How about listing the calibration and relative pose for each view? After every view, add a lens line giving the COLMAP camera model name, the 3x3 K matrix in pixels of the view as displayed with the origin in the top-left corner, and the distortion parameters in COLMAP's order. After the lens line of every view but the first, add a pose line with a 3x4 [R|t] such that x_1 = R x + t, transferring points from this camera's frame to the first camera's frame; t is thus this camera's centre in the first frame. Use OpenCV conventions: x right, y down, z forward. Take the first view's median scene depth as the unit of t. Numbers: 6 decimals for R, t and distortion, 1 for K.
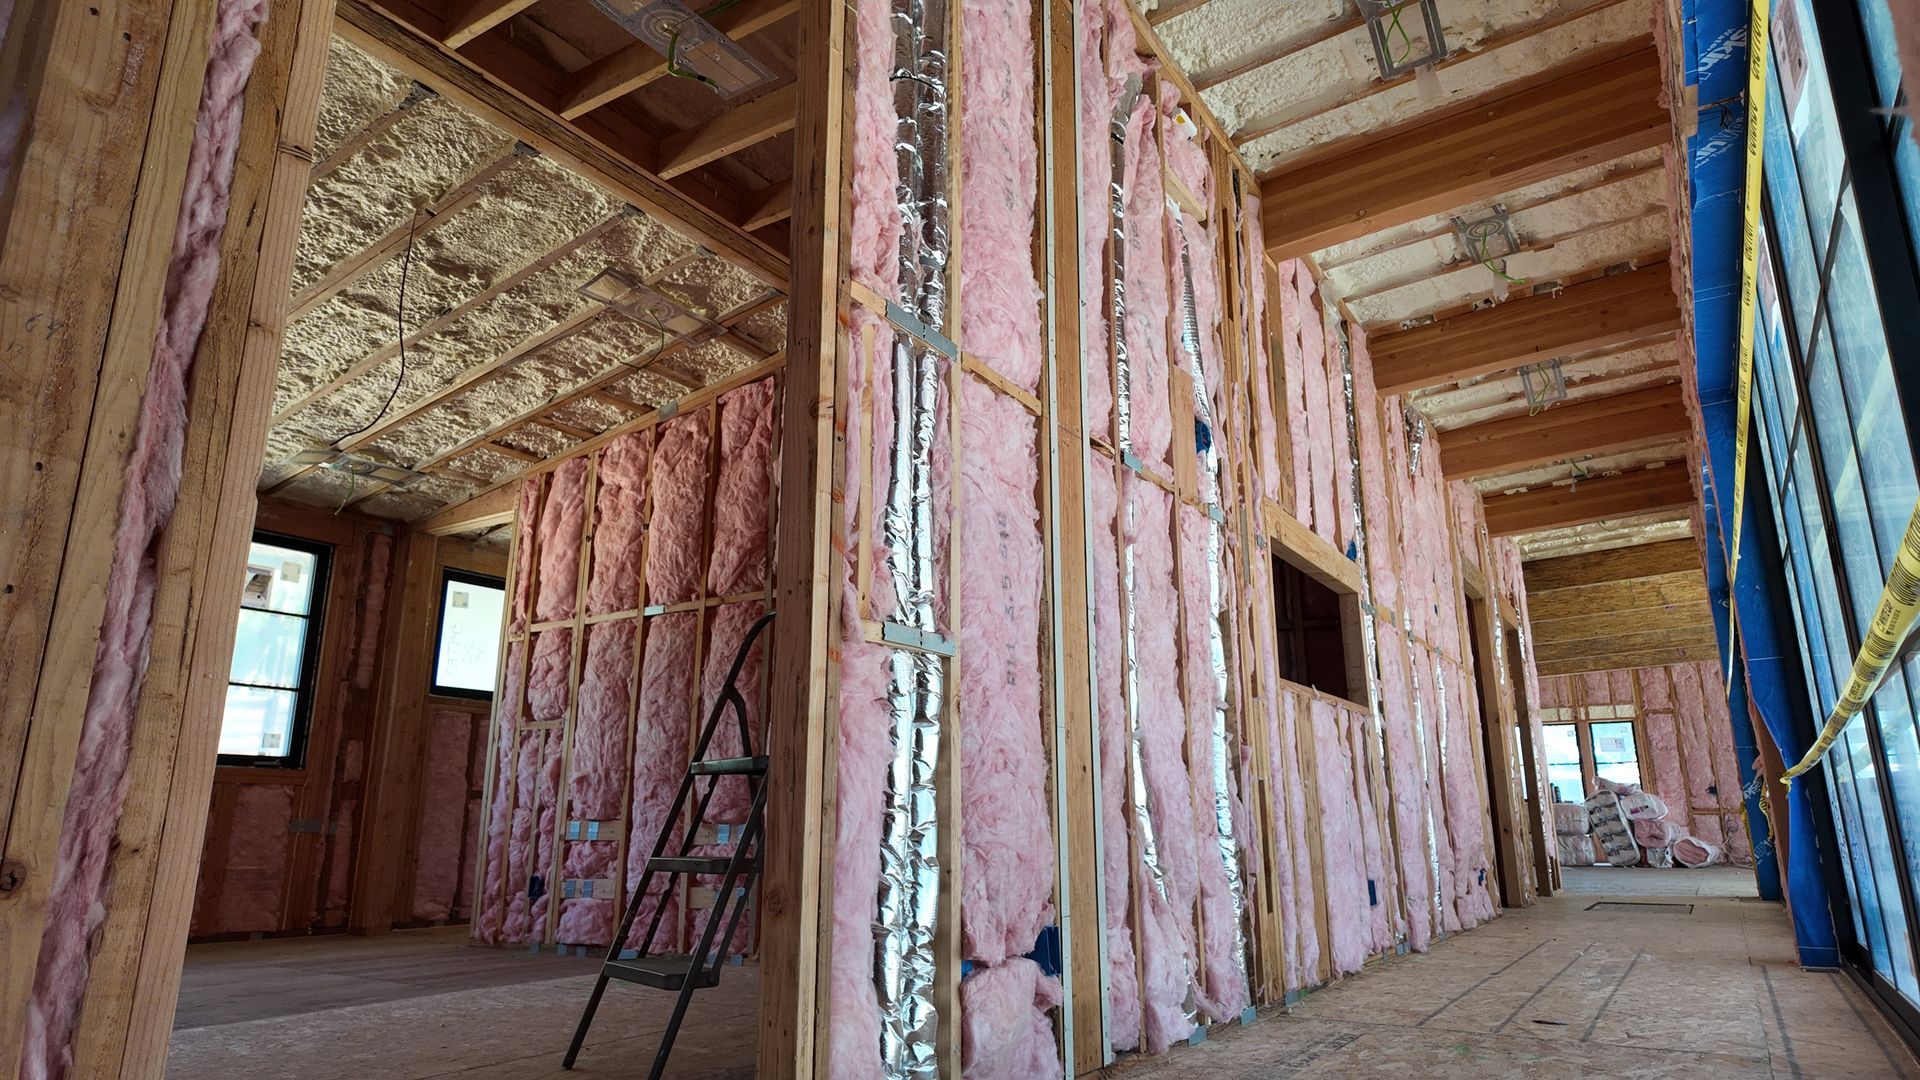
lens RADIAL K [[1104.9, 0, 967.7], [0, 1104.9, 551.2], [0, 0, 1]] dist [0.036121, -0.029834]
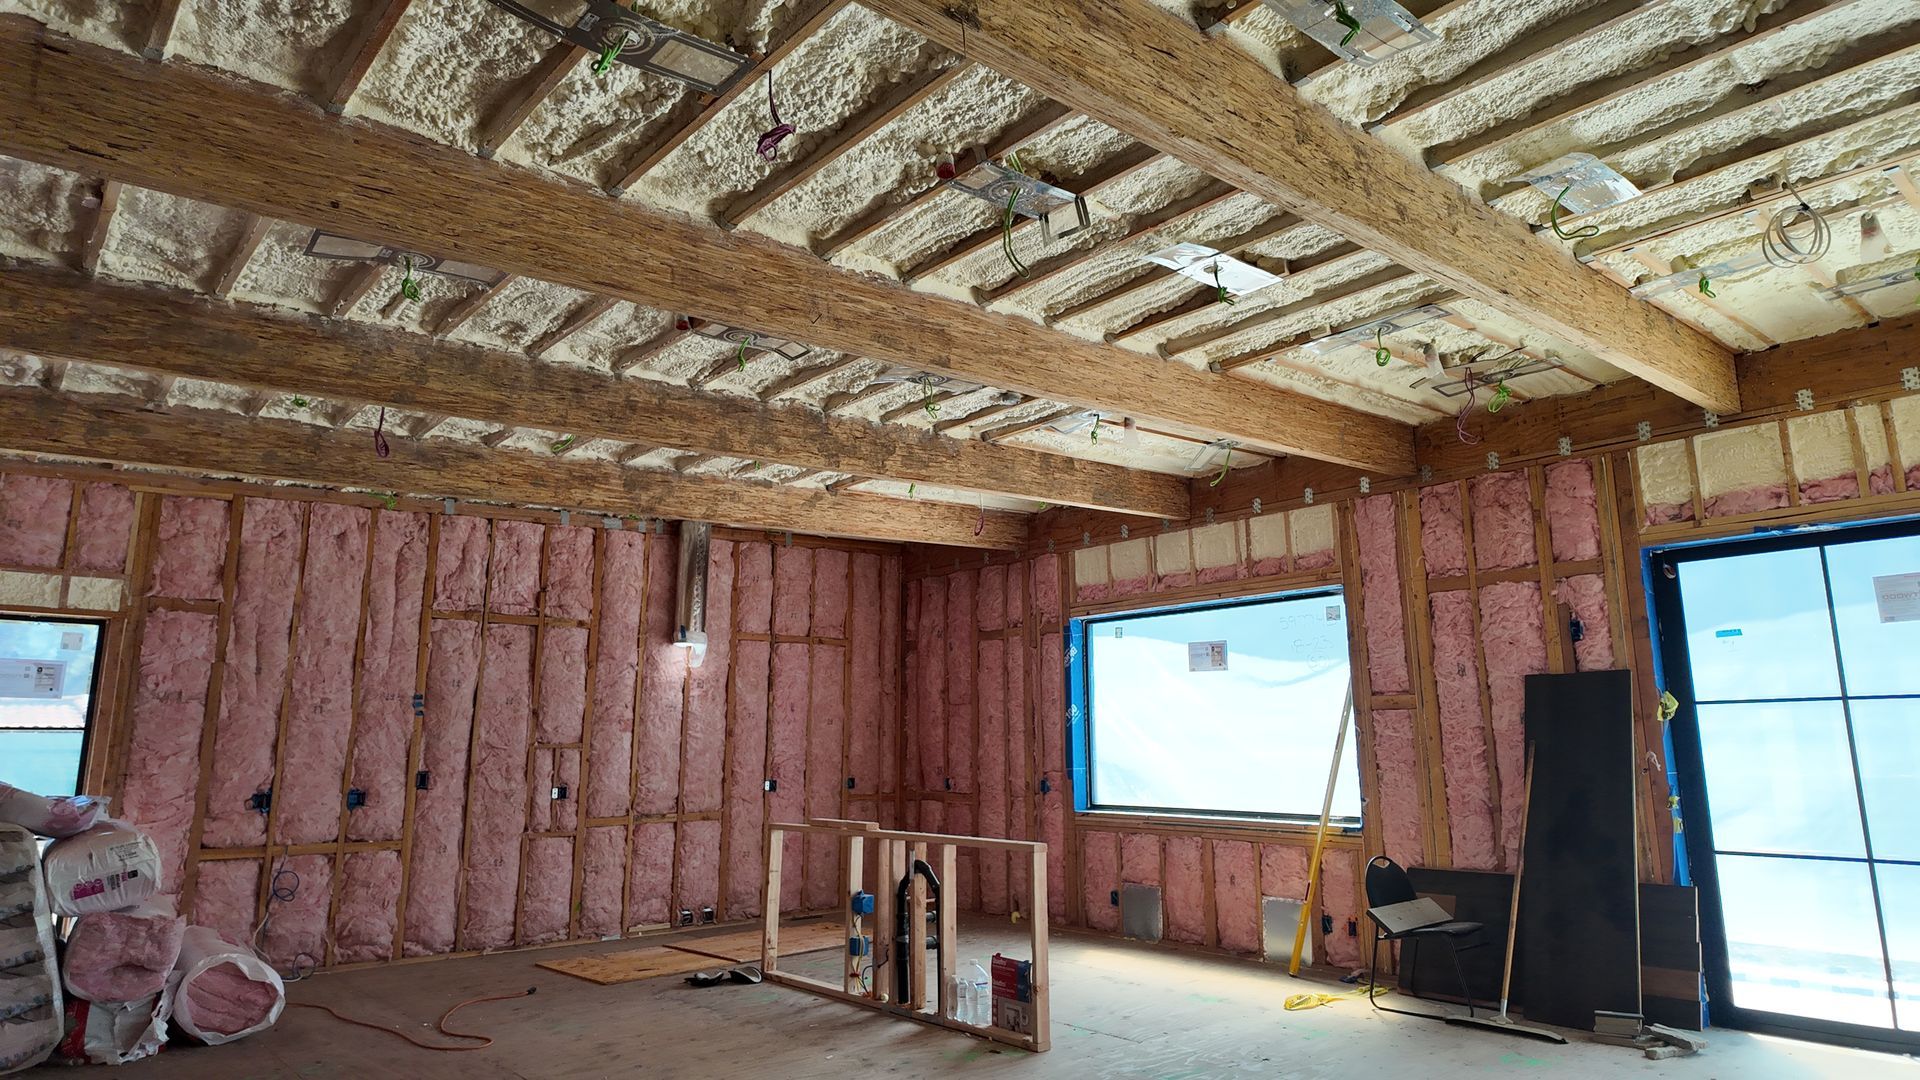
lens RADIAL K [[1104.9, 0, 981.0], [0, 1104.9, 530.1], [0, 0, 1]] dist [0.036121, -0.029834]
pose [[0.247185, 0.187268, 0.950700, 0.850098], [-0.228287, 0.964783, -0.130686, 0.293126], [-0.941692, -0.184729, 0.281231, 1.742427]]
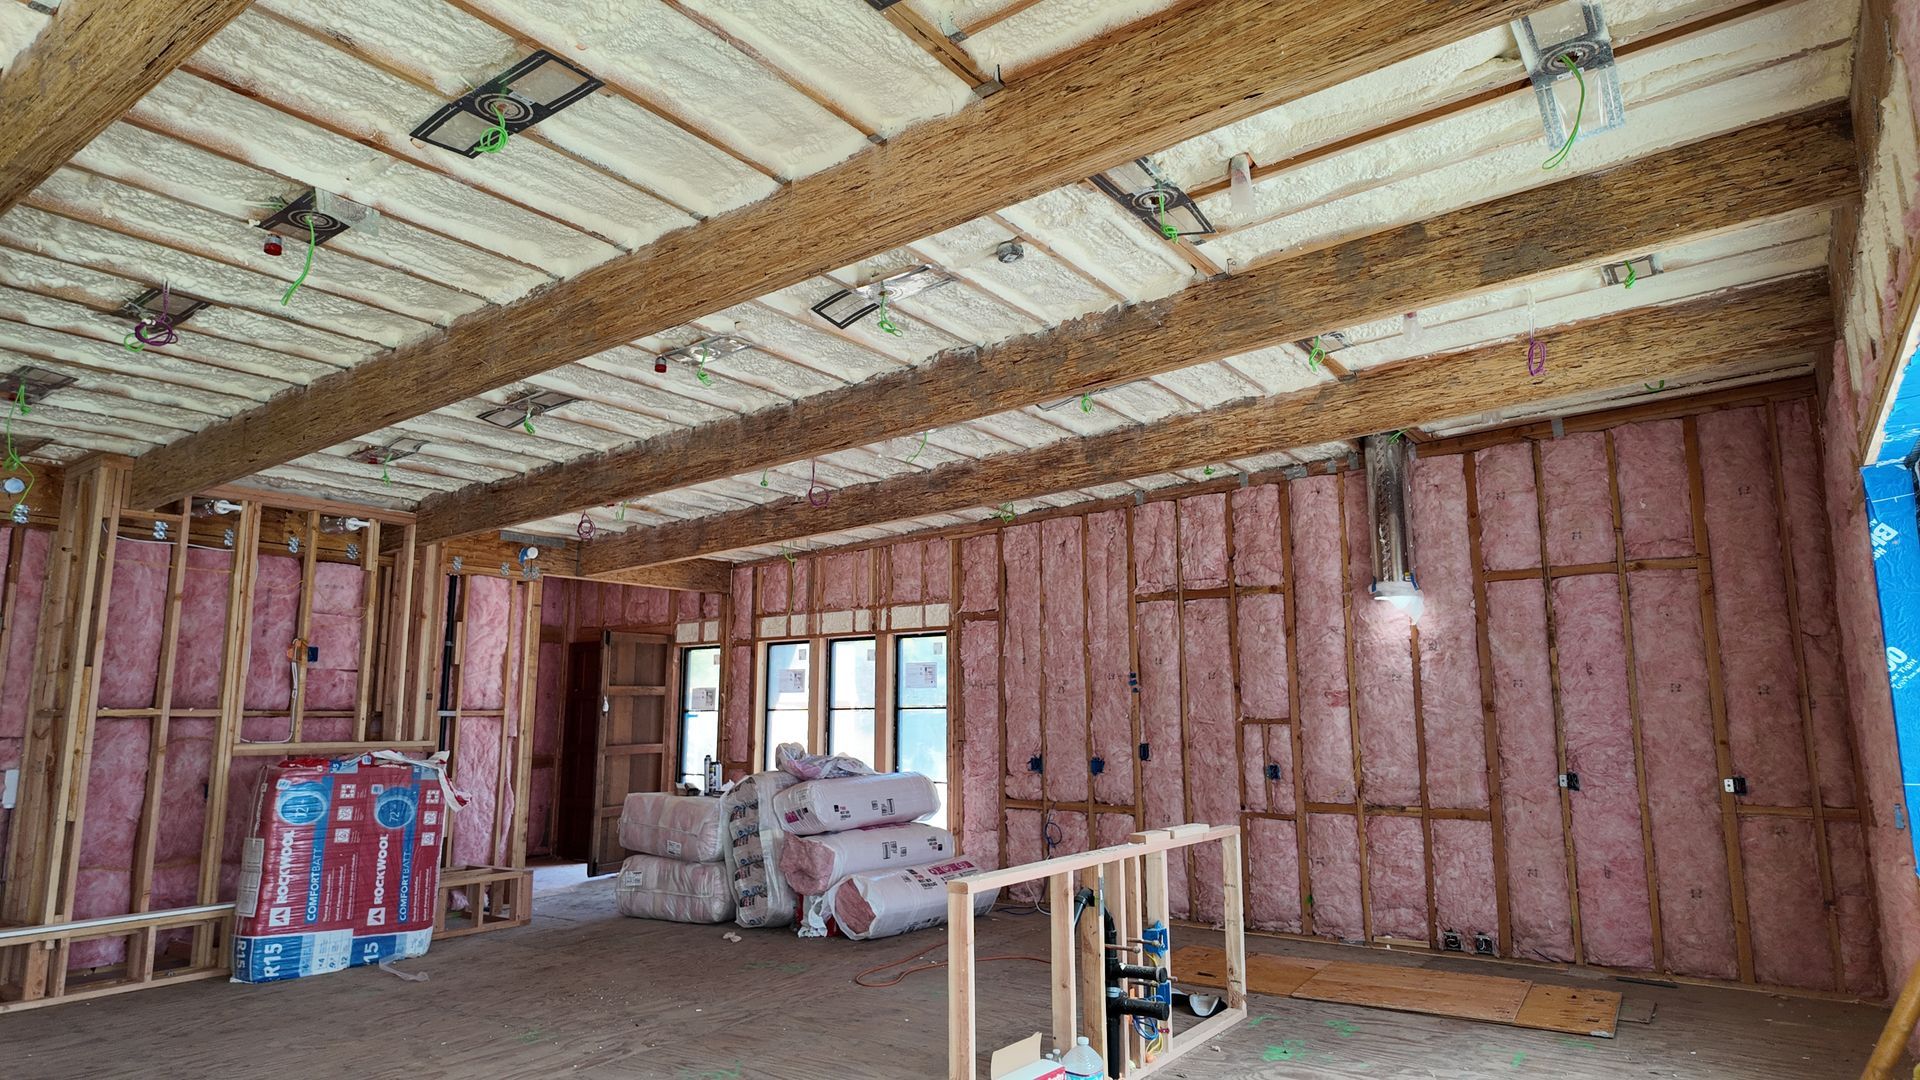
lens RADIAL K [[1104.9, 0, 980.1], [0, 1104.9, 532.9], [0, 0, 1]] dist [0.036121, -0.029834]
pose [[0.999815, -0.009527, -0.016681, 1.760760], [0.010938, 0.996181, 0.086627, 0.159880], [0.015792, -0.086794, 0.996101, 1.315027]]
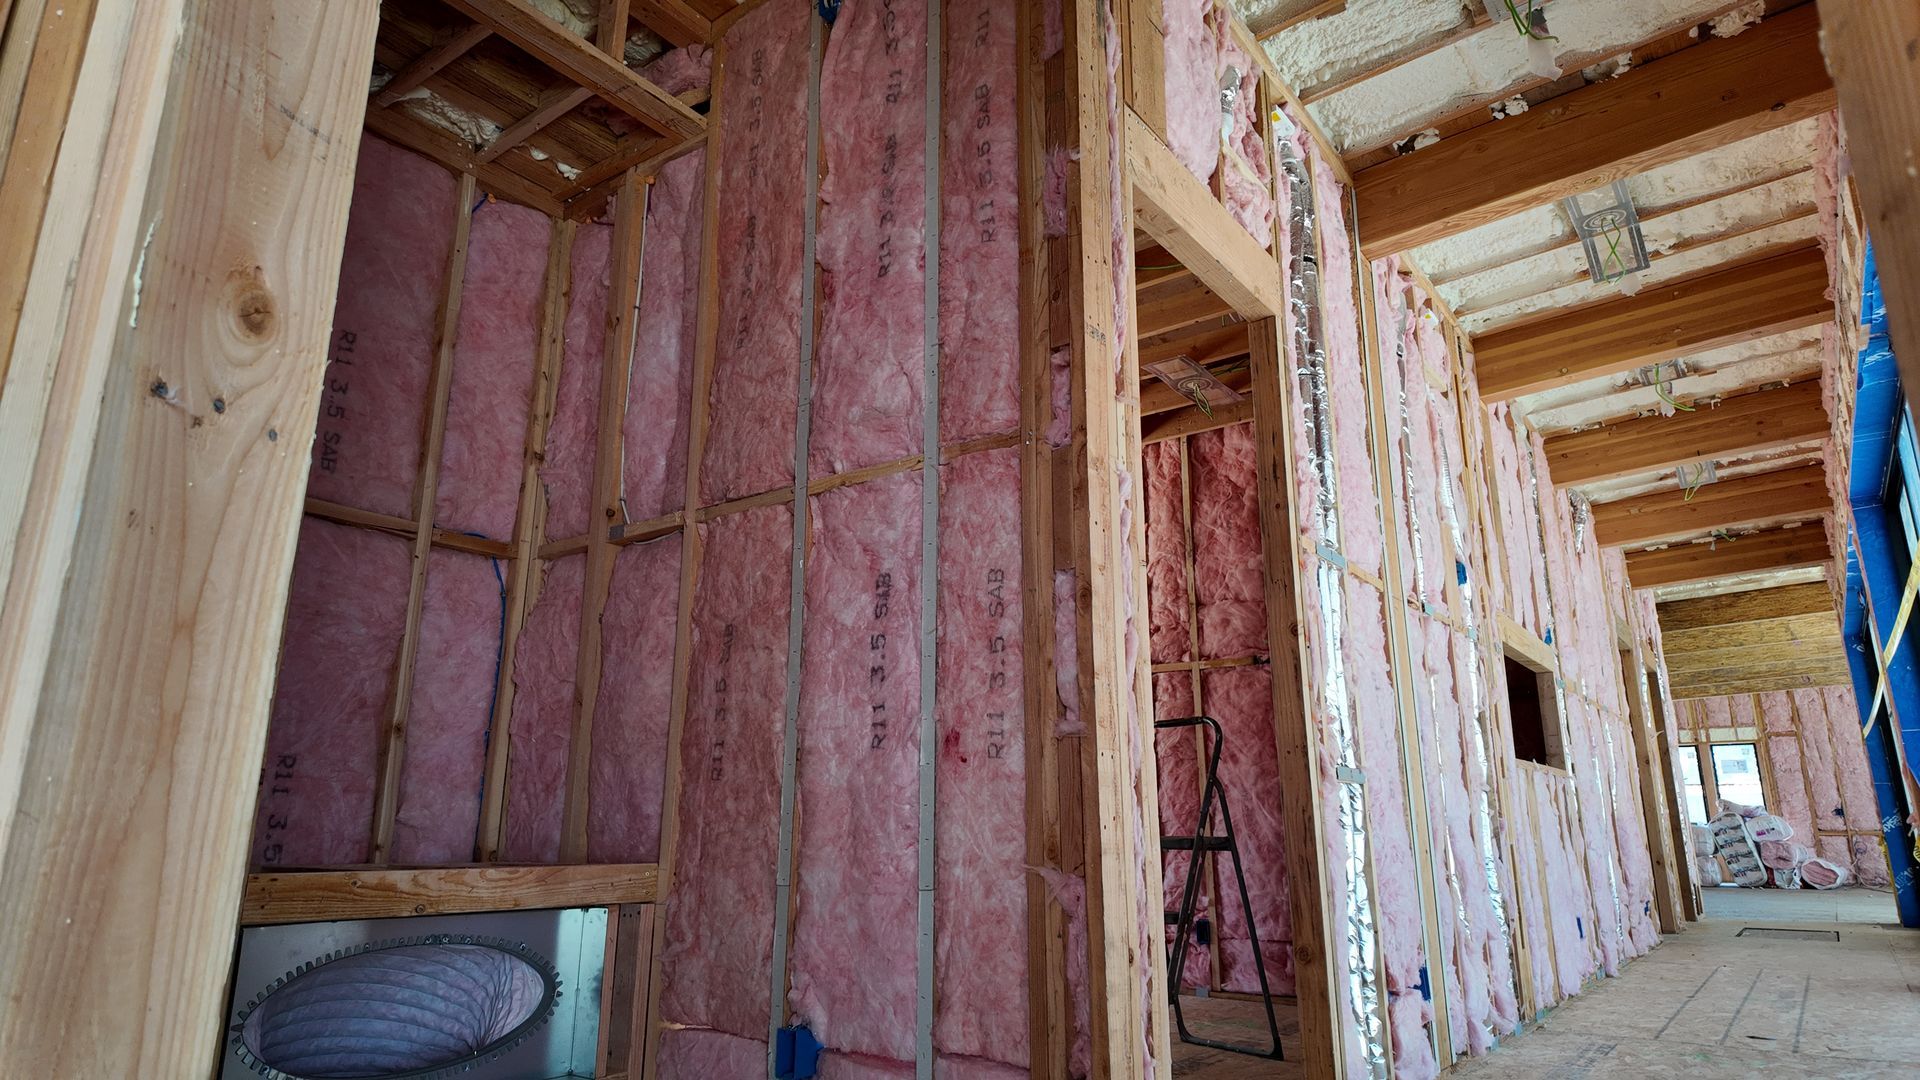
lens RADIAL K [[1104.9, 0, 958.1], [0, 1104.9, 542.4], [0, 0, 1]] dist [0.036121, -0.029834]
pose [[0.997753, -0.012323, -0.065855, -0.178510], [0.011671, 0.999879, -0.010282, -0.084787], [0.065974, 0.009490, 0.997776, -0.202749]]
